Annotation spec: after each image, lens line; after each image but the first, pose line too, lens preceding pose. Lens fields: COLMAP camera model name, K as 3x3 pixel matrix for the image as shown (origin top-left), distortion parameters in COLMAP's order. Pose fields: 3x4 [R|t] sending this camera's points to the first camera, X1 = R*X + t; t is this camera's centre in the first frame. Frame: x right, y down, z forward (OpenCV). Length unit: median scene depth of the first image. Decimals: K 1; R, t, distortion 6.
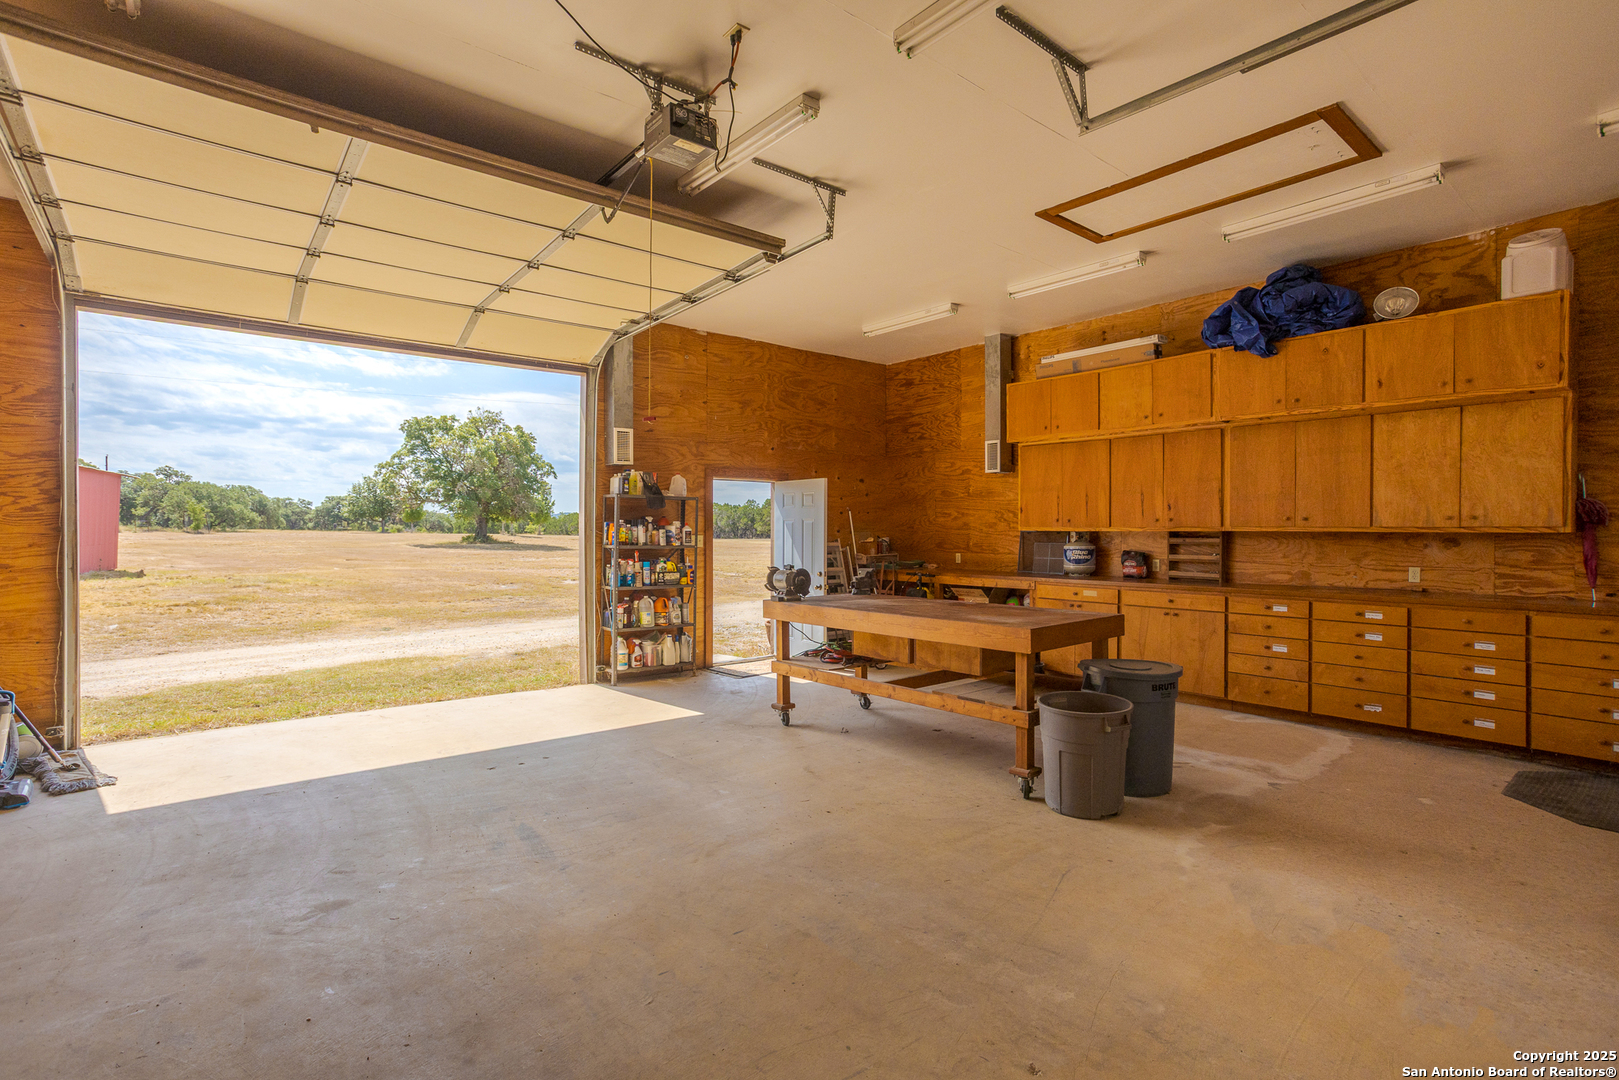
lens RADIAL K [[779.6, 0, 816.0], [0, 779.6, 542.1], [0, 0, 1]] dist [-0.012463, 0.003220]
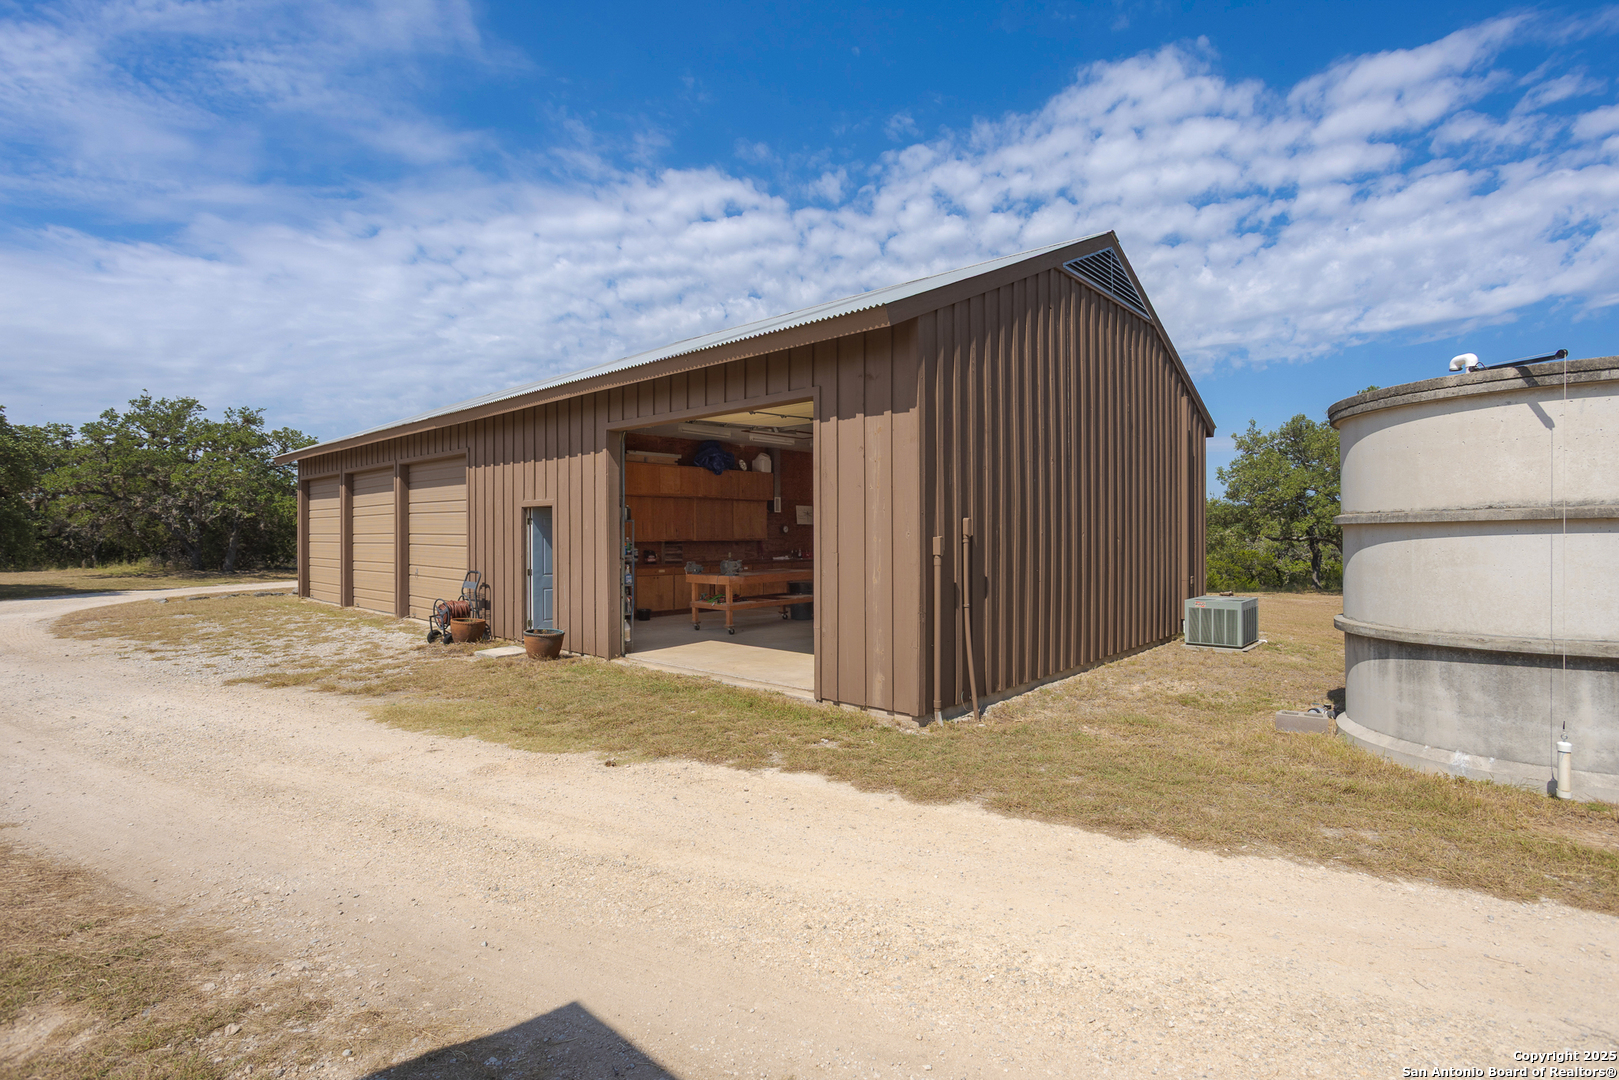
lens RADIAL K [[779.6, 0, 810.7], [0, 779.6, 539.3], [0, 0, 1]] dist [-0.012463, 0.003220]
pose [[-0.137731, -0.005943, 0.990452, -2.015263], [0.020898, 0.999742, 0.008905, -0.034461], [-0.990249, 0.021925, -0.137571, 1.009292]]
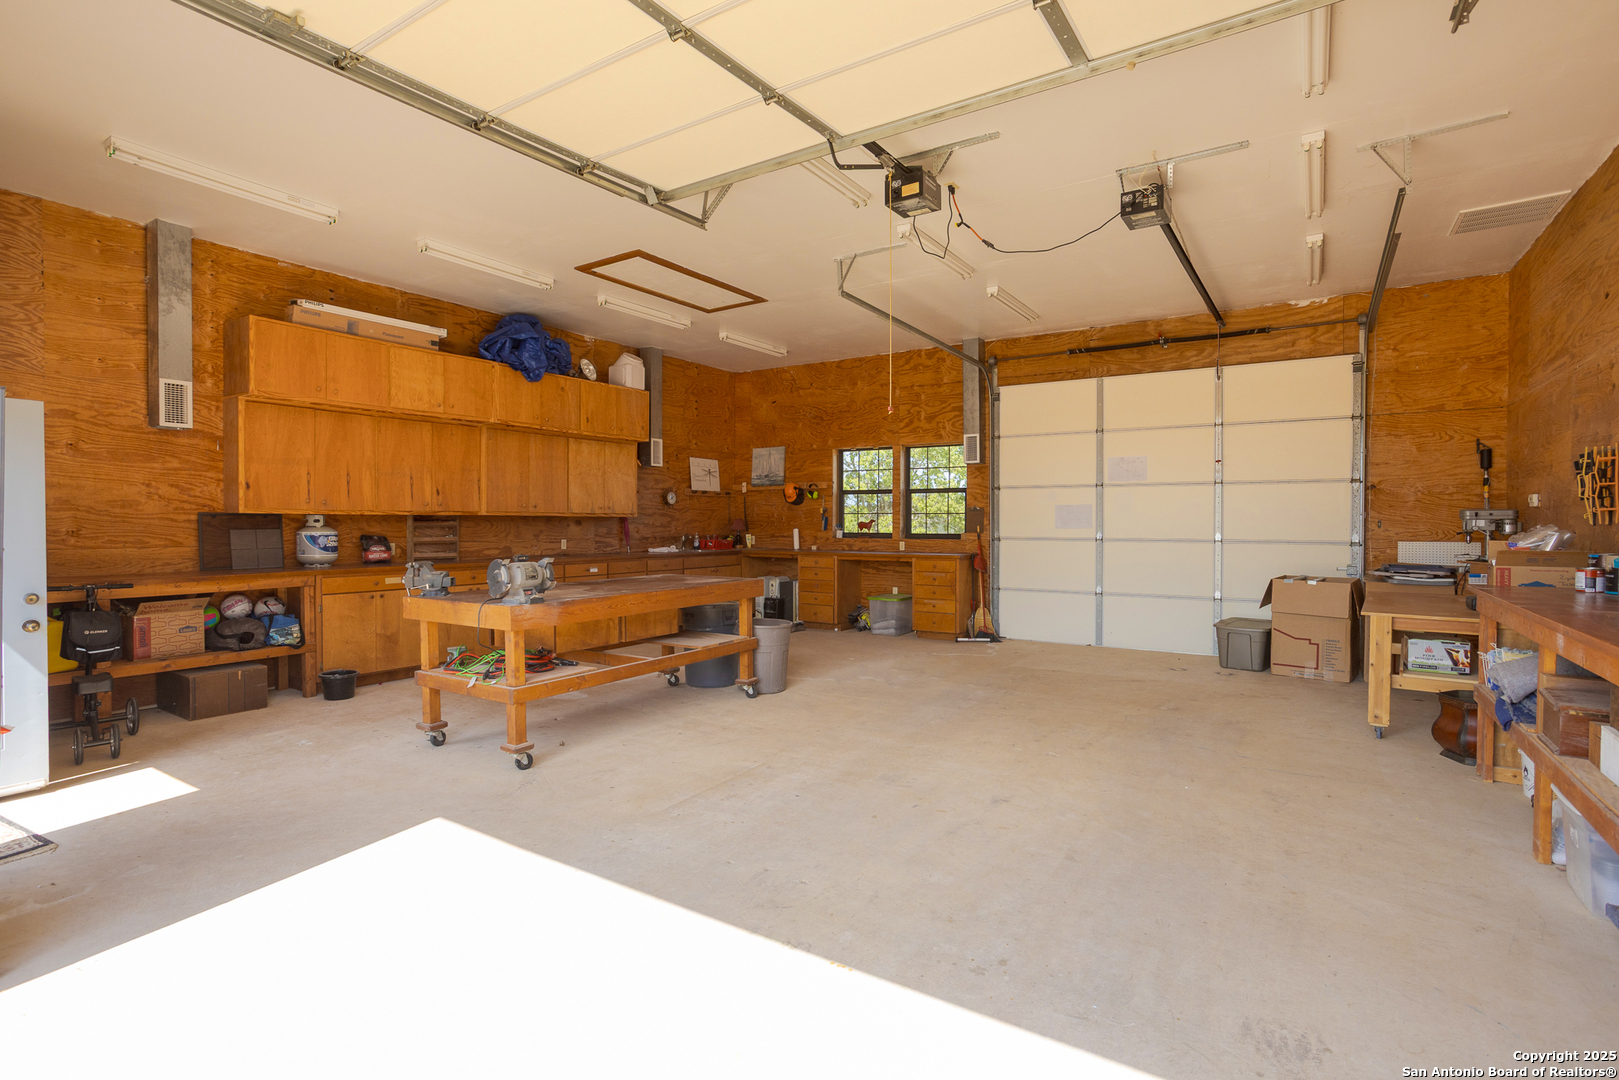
lens RADIAL K [[779.6, 0, 809.1], [0, 779.6, 539.2], [0, 0, 1]] dist [-0.012463, 0.003220]
pose [[-0.282485, -0.020986, 0.959042, -0.777080], [0.016216, 0.999513, 0.026648, -0.000907], [-0.959135, 0.023079, -0.282007, 0.888043]]
